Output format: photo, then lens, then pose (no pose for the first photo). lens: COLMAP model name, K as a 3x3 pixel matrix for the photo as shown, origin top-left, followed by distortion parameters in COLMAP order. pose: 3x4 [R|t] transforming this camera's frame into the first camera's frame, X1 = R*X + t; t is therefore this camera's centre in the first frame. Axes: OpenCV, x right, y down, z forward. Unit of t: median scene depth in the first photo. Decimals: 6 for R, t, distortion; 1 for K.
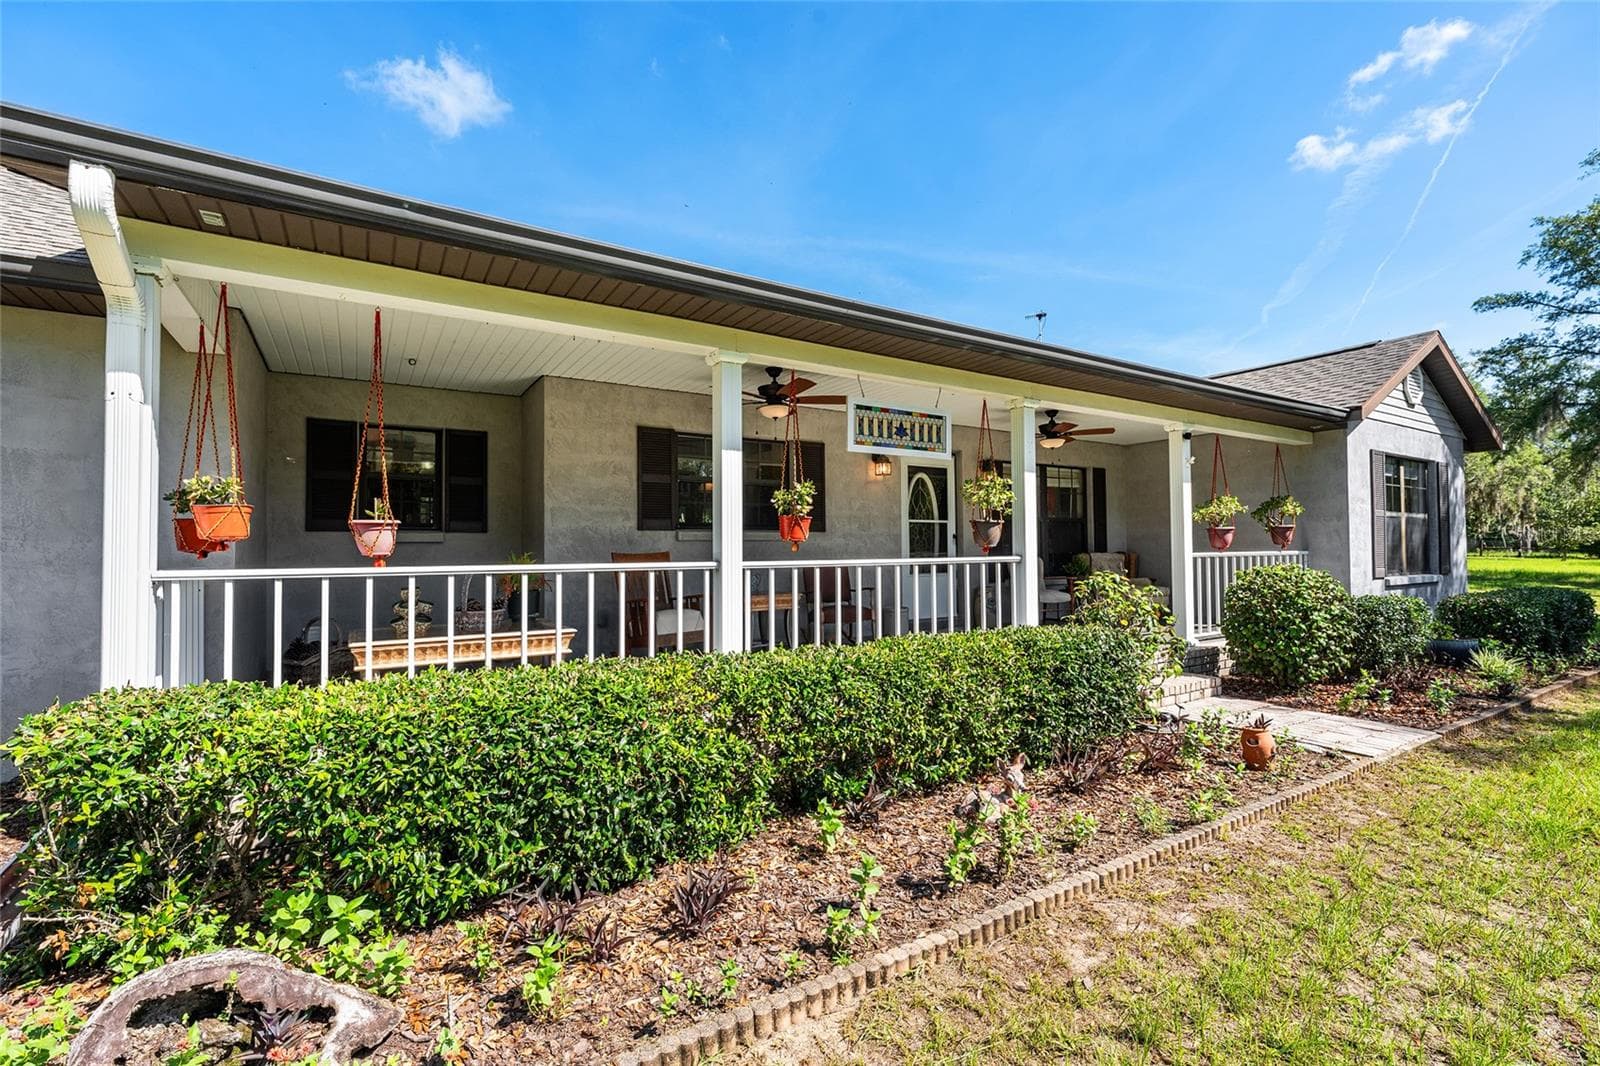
lens RADIAL K [[706.6, 0, 805.8], [0, 706.6, 533.7], [0, 0, 1]] dist [-0.000735, -0.000126]
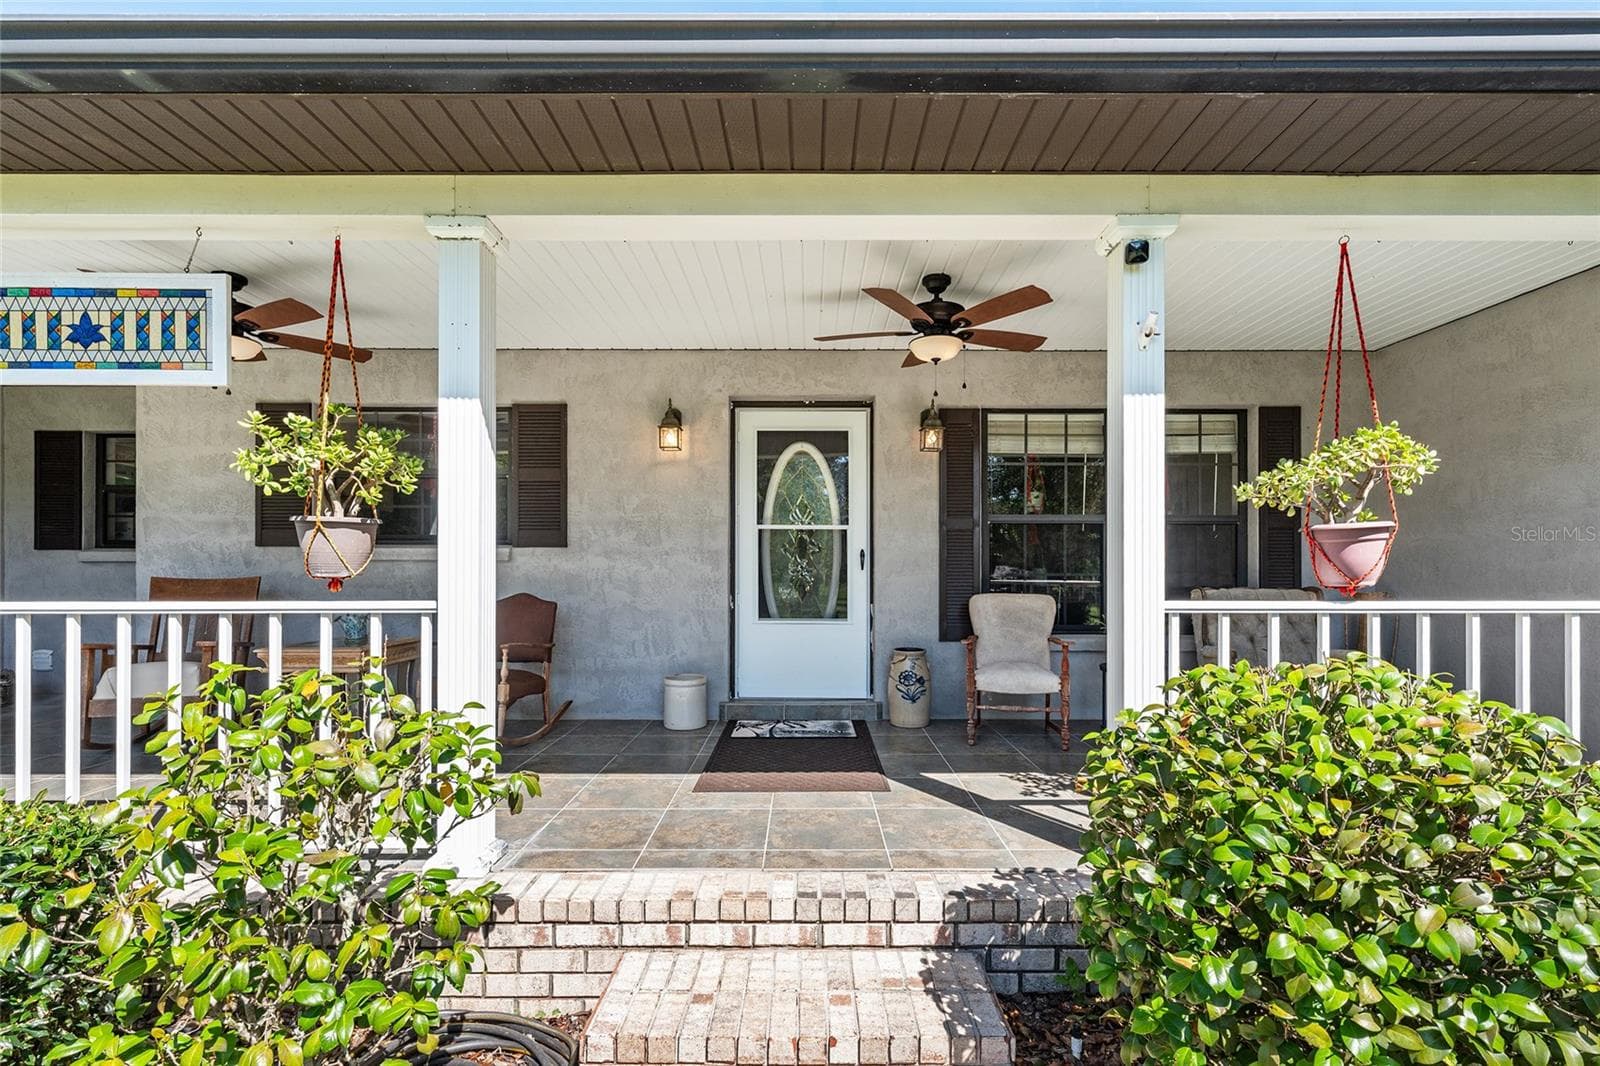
lens RADIAL K [[718.2, 0, 807.9], [0, 718.2, 568.3], [0, 0, 1]] dist [0.001678, 0.000161]
pose [[0.843899, 0.008549, -0.536435, 0.681651], [0.004020, 0.999744, 0.022256, 0.003883], [0.536488, -0.020938, 0.843648, 0.718160]]
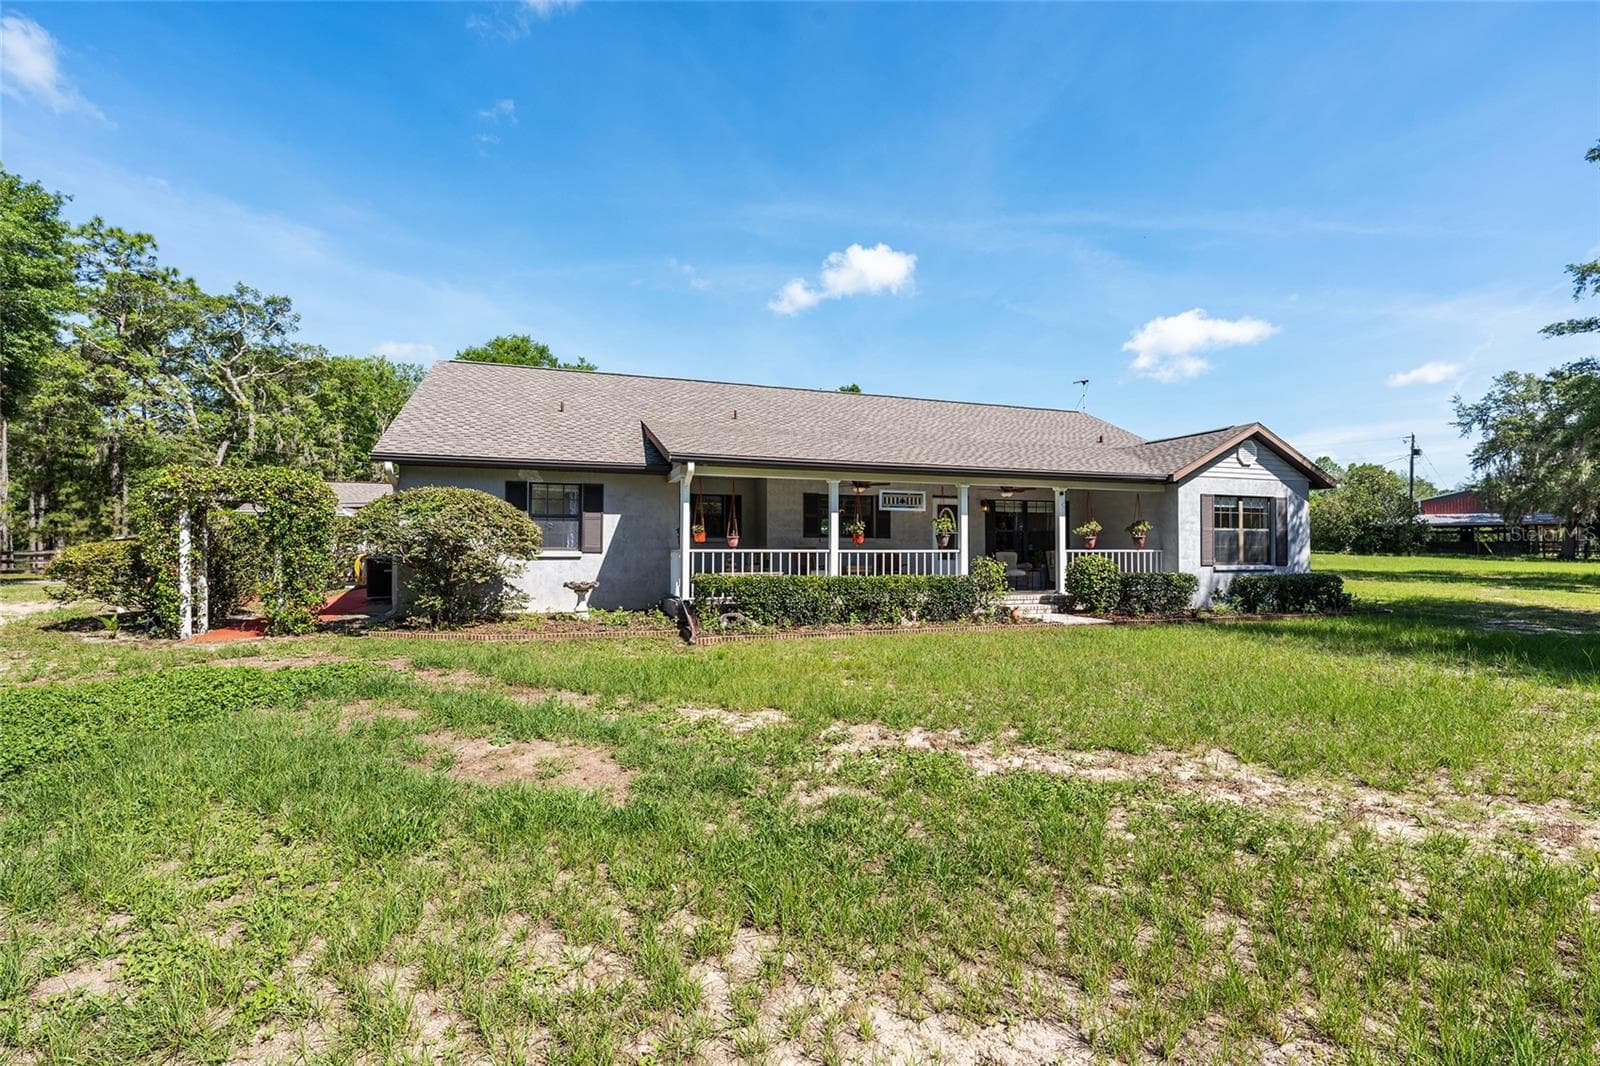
lens RADIAL K [[699.7, 0, 804.6], [0, 699.7, 533.5], [0, 0, 1]] dist [-0.000445, 0.000206]
pose [[0.973465, 0.005319, -0.228774, 0.316541], [-0.005233, 0.999986, 0.000983, -0.021756], [0.228776, 0.000240, 0.973479, -1.346862]]
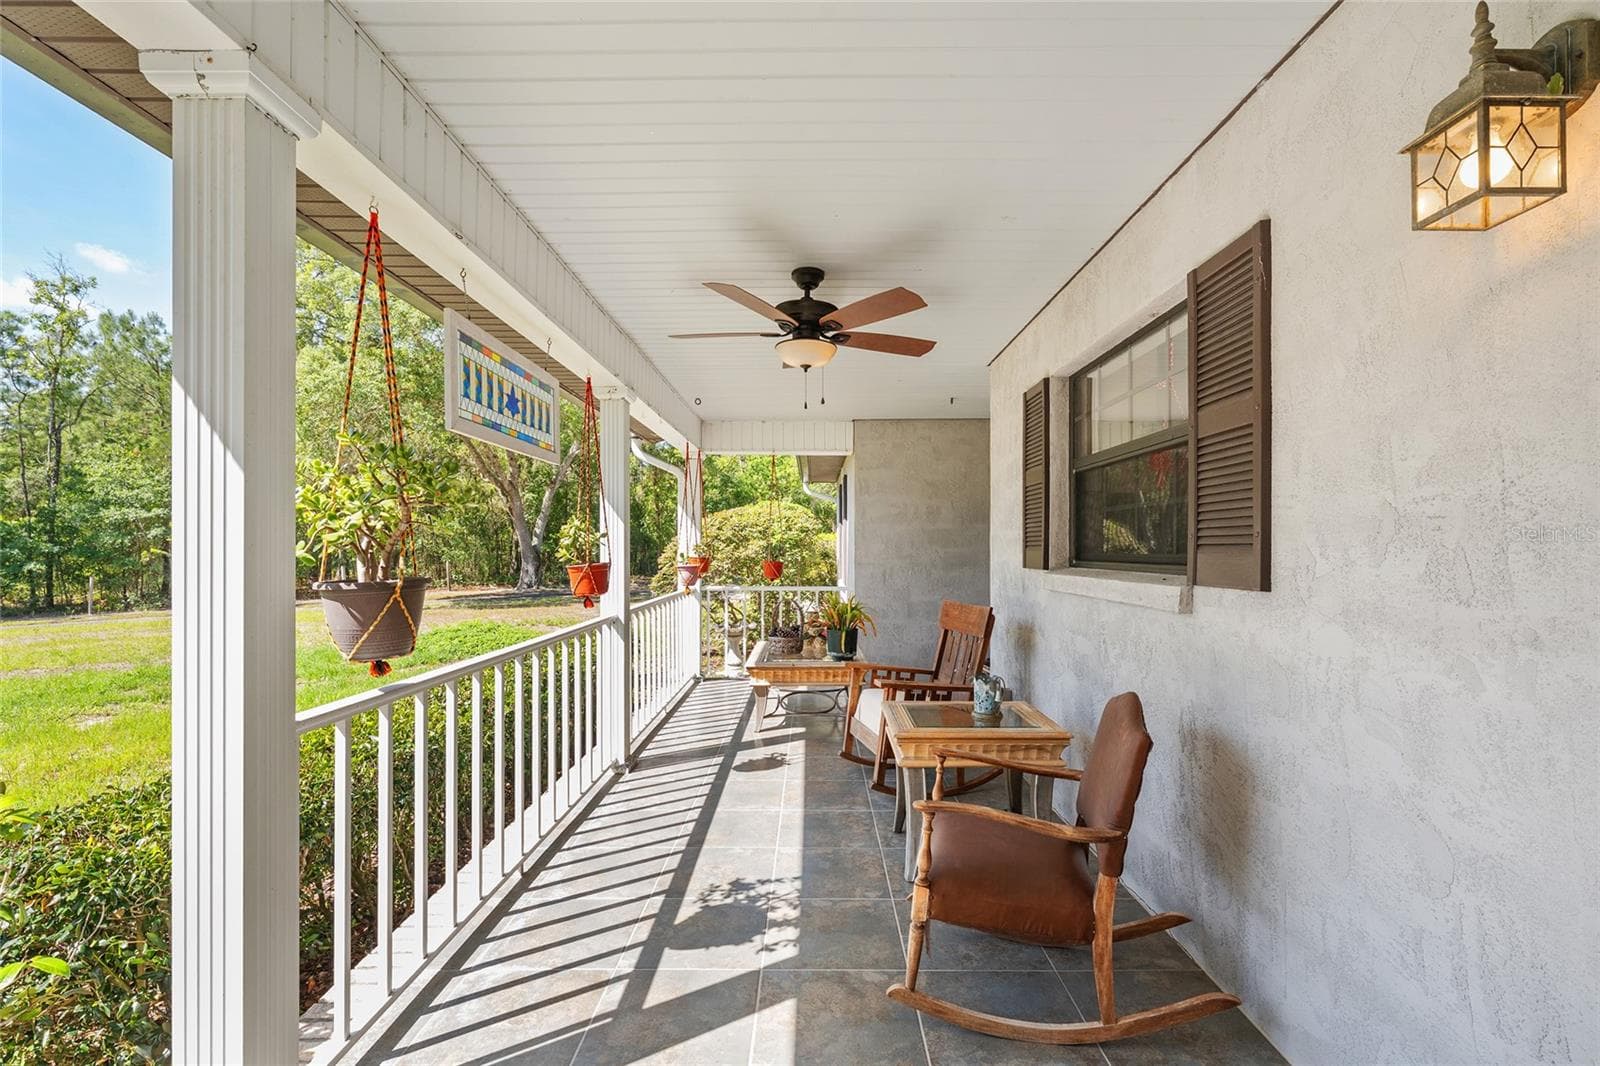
lens RADIAL K [[715.0, 0, 799.8], [0, 715.0, 546.2], [0, 0, 1]] dist [-0.000161, 0.000034]
pose [[-0.553302, 0.005522, -0.832963, 0.394811], [0.018685, 0.999809, -0.005784, -0.023756], [0.832771, -0.018764, -0.553299, 1.245609]]
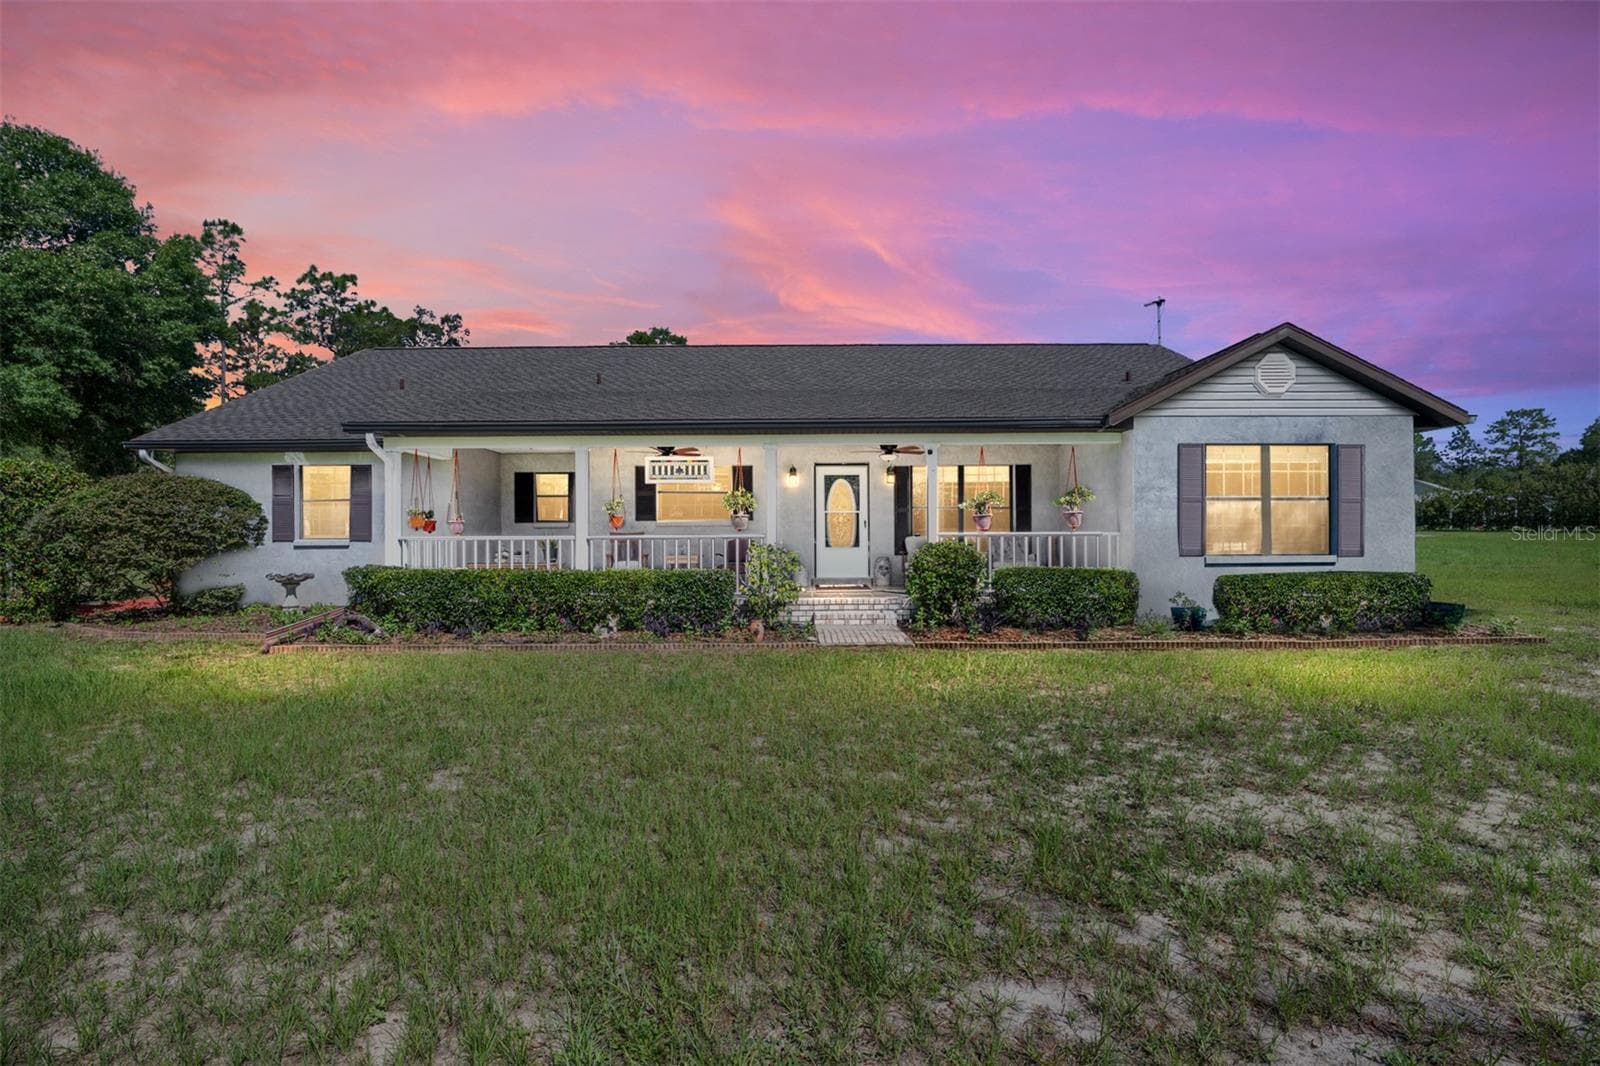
lens RADIAL K [[711.0, 0, 804.4], [0, 711.0, 533.1], [0, 0, 1]] dist [-0.021485, 0.005573]
pose [[0.844275, 0.002160, -0.535905, 1.262960], [0.011100, 0.999707, 0.021516, -0.007820], [0.535795, -0.024114, 0.844004, -0.415419]]
